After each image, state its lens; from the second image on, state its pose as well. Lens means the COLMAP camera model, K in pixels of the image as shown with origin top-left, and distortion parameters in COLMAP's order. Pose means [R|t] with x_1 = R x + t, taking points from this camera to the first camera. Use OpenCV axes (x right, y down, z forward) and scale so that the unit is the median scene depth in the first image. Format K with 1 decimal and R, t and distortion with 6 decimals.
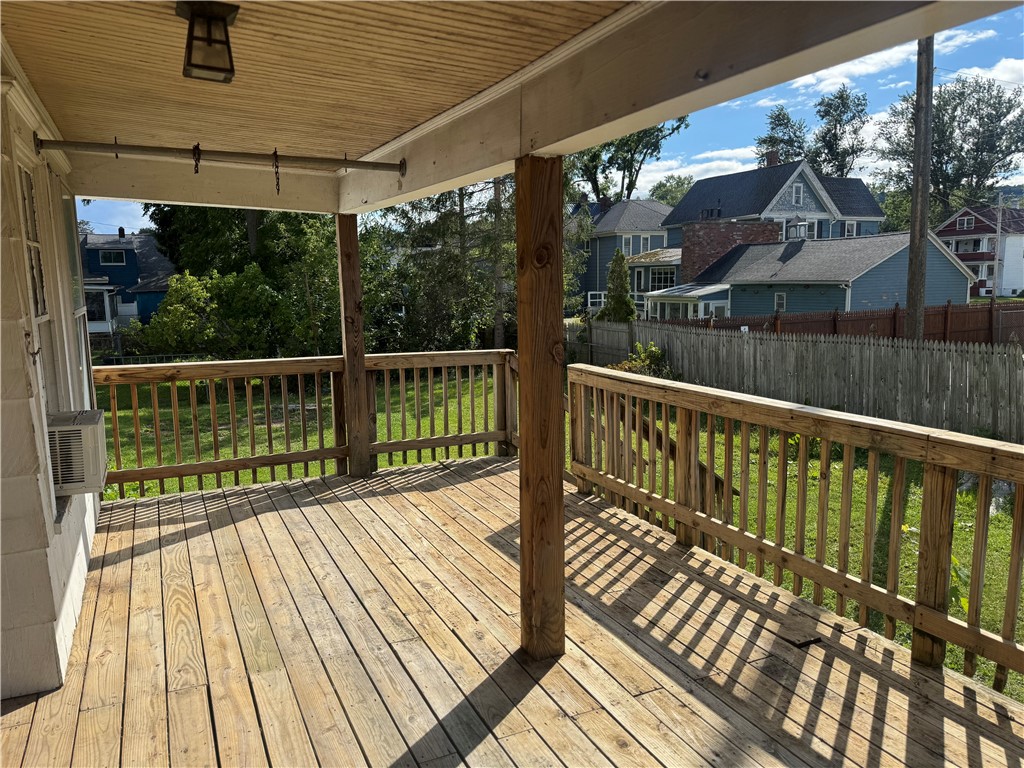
lens RADIAL K [[716.3, 0, 516.0], [0, 716.3, 385.5], [0, 0, 1]] dist [0.061997, -0.047843]
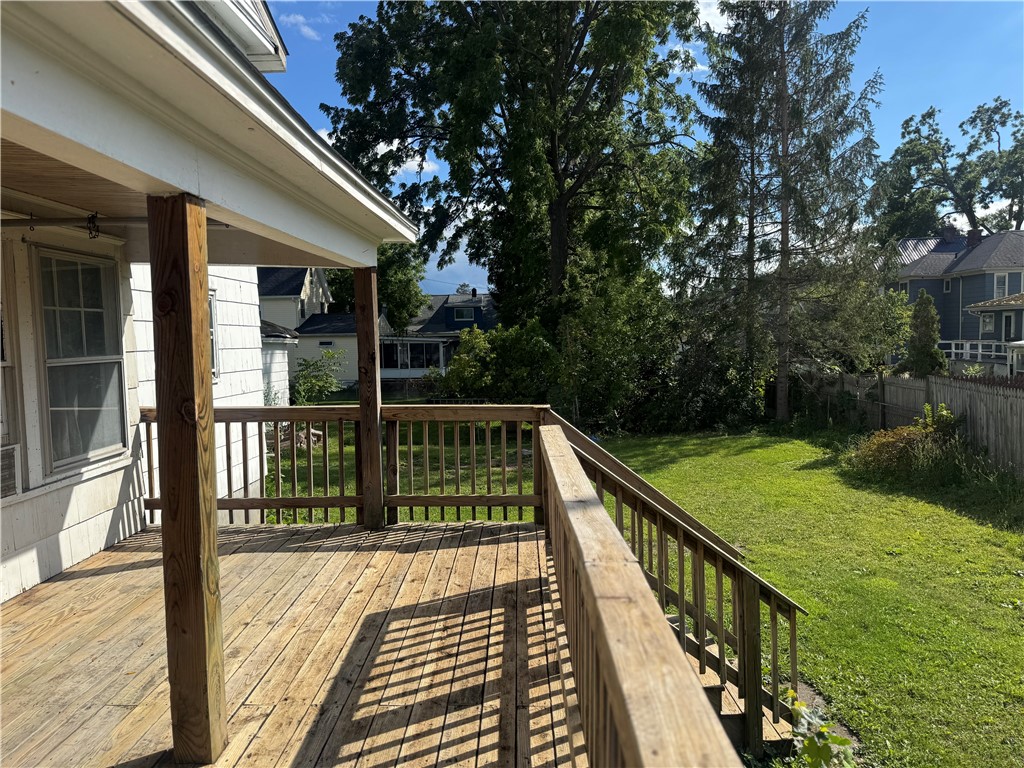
lens RADIAL K [[716.3, 0, 517.8], [0, 716.3, 381.0], [0, 0, 1]] dist [0.061997, -0.047843]
pose [[0.890790, 0.024133, -0.453775, 0.405205], [-0.058345, 0.996398, -0.061542, -0.025906], [0.450655, 0.081297, 0.888989, 0.193874]]
